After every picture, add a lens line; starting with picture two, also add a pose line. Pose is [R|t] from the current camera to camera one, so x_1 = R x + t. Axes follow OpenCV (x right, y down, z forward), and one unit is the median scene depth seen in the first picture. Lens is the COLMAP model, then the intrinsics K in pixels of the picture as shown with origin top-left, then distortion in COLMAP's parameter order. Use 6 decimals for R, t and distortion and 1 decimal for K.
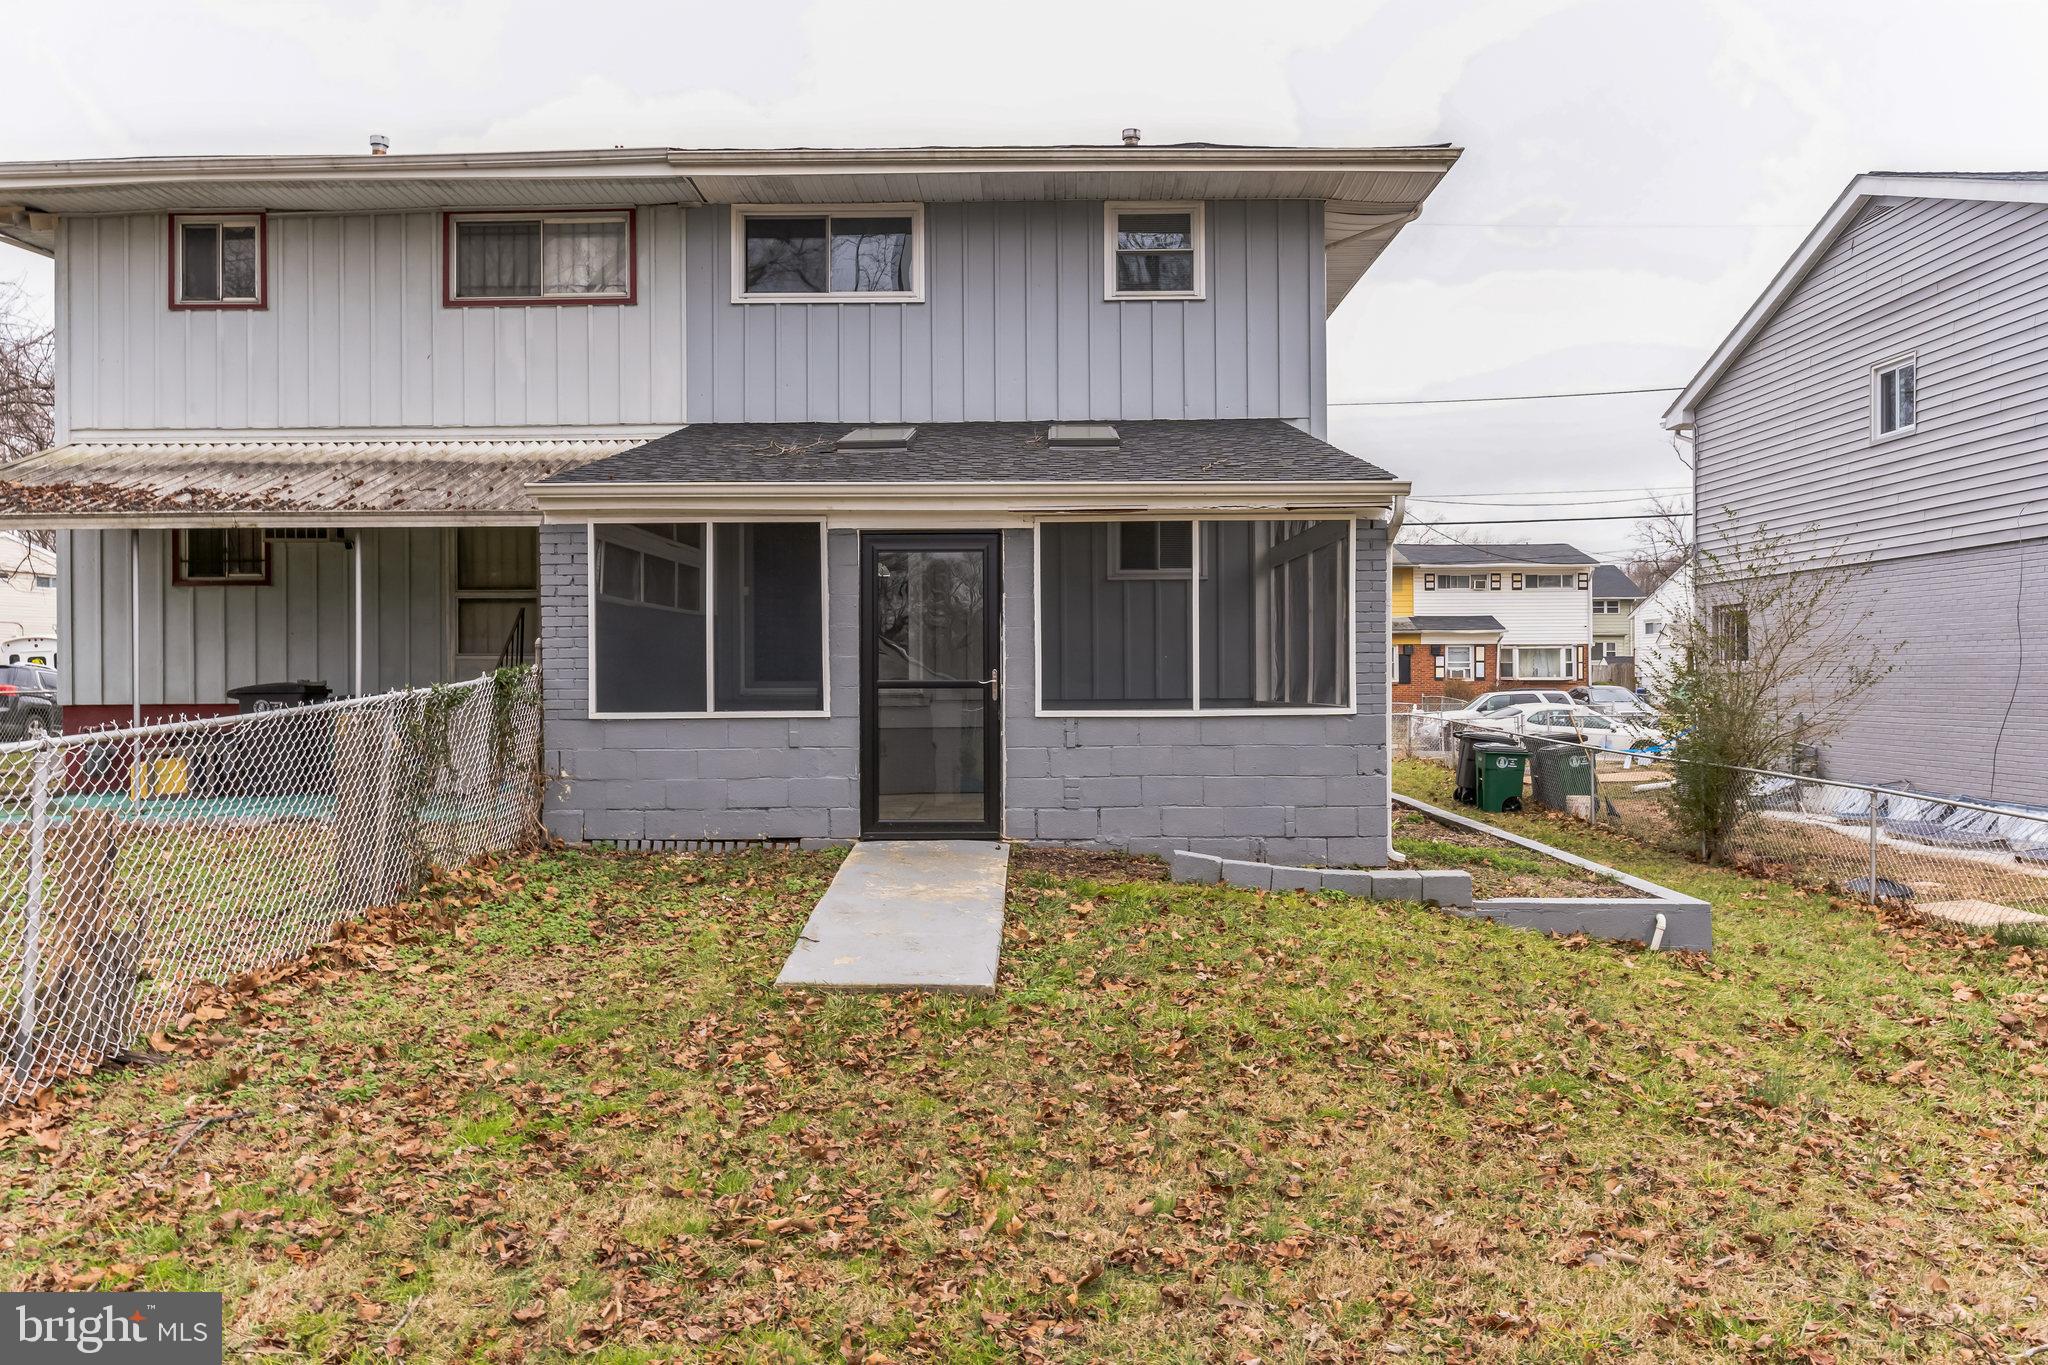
lens RADIAL K [[1575.9, 0, 1024.0], [0, 1575.9, 682.5], [0, 0, 1]] dist [-0.002599, -0.002069]
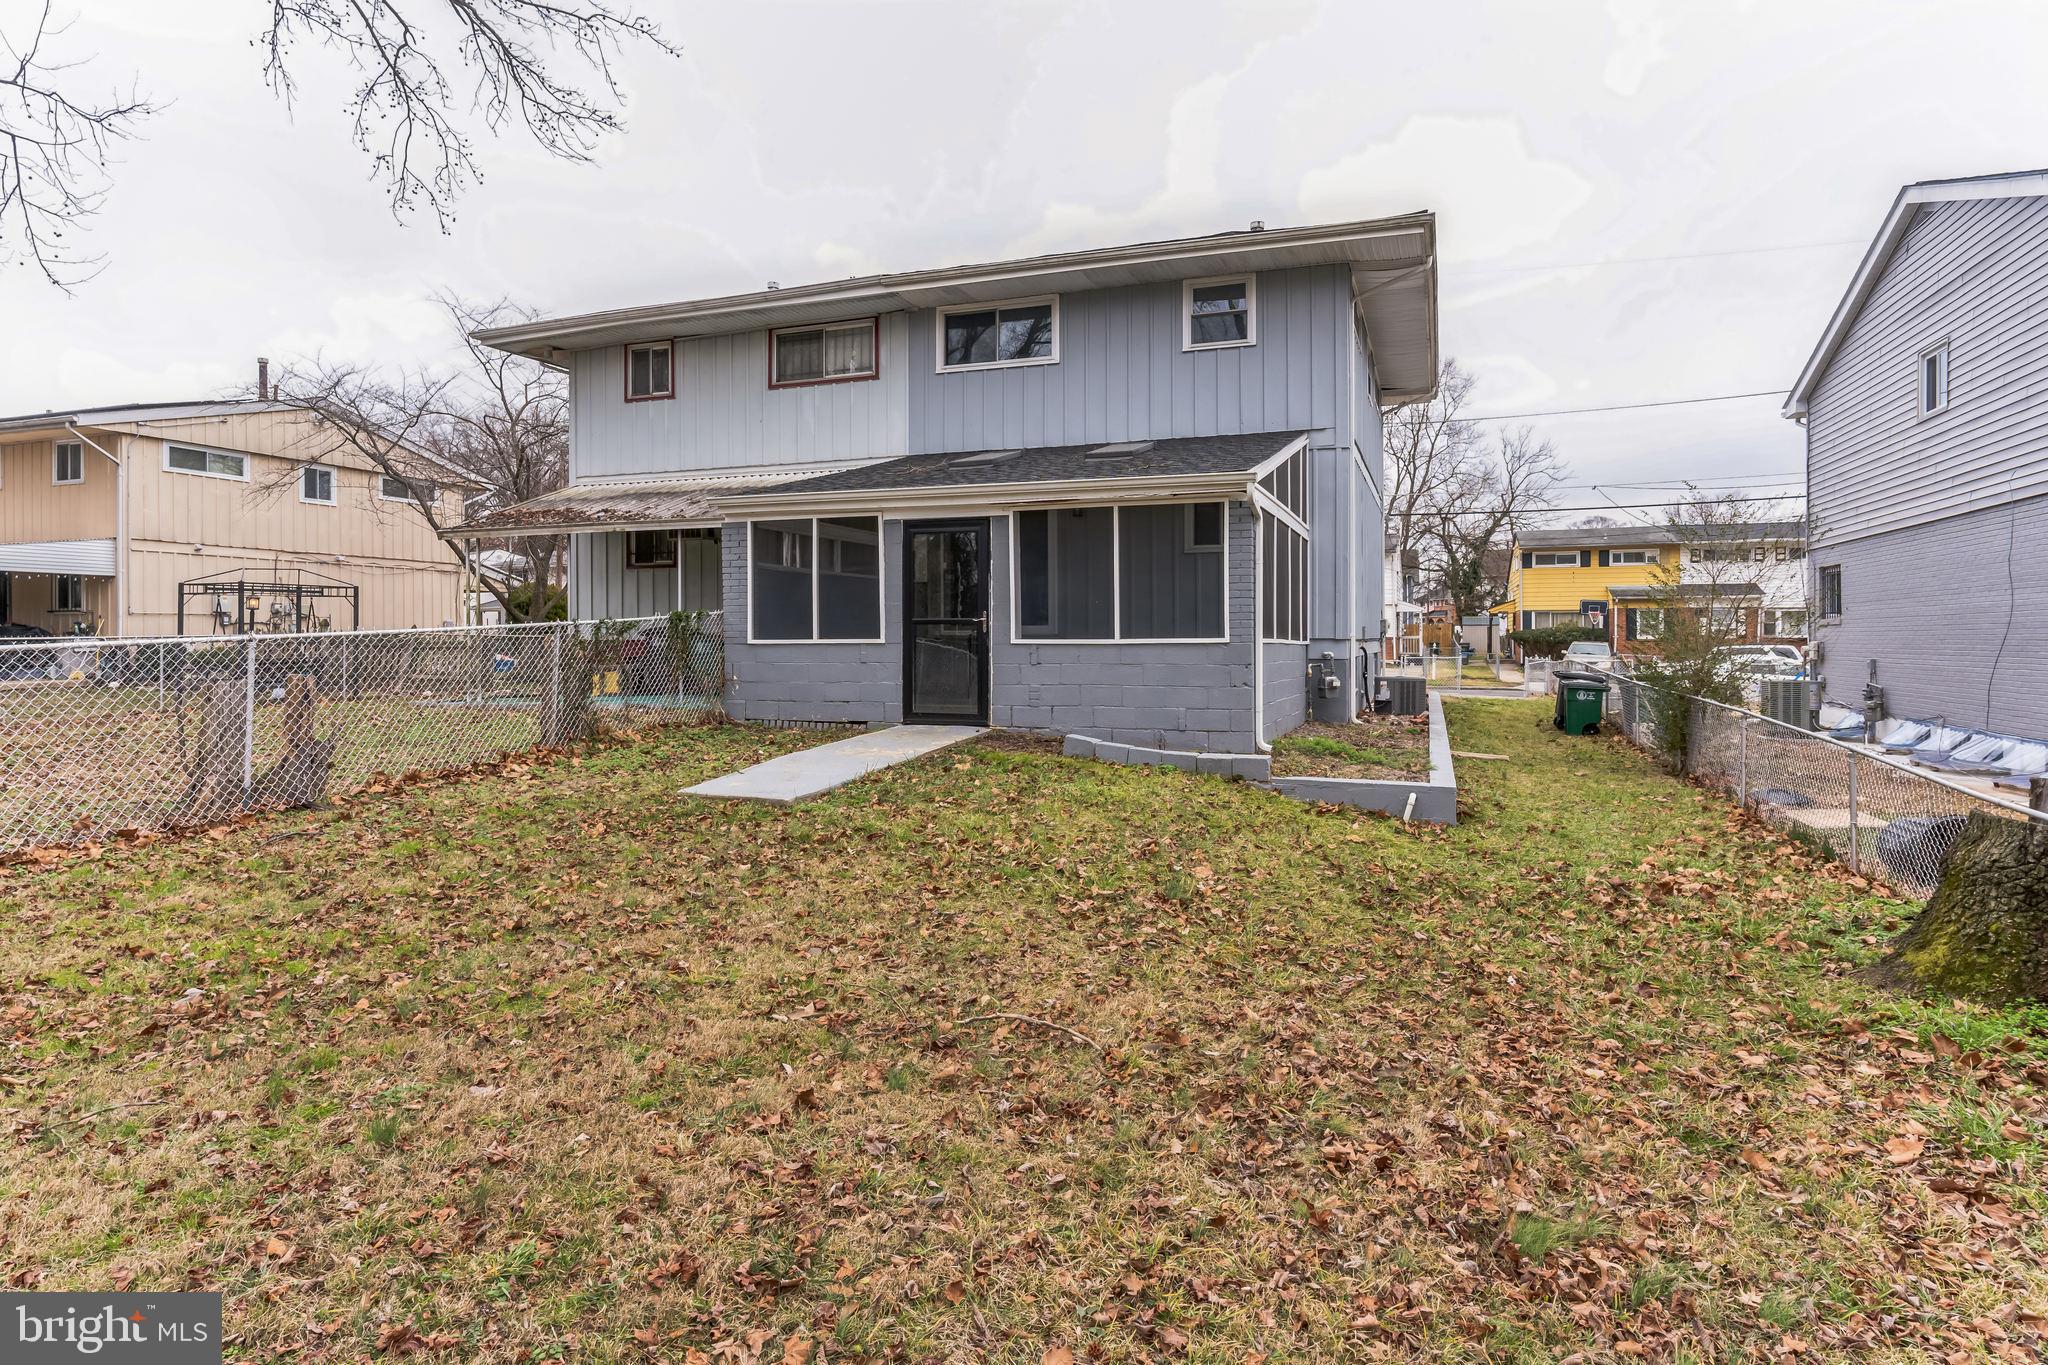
lens RADIAL K [[1156.3, 0, 1022.7], [0, 1156.3, 648.3], [0, 0, 1]] dist [-0.000077, -0.000556]
pose [[0.941921, 0.006268, -0.335777, 0.264180], [-0.004451, 0.999971, 0.006179, 0.013532], [0.335806, -0.004325, 0.941921, -0.009574]]
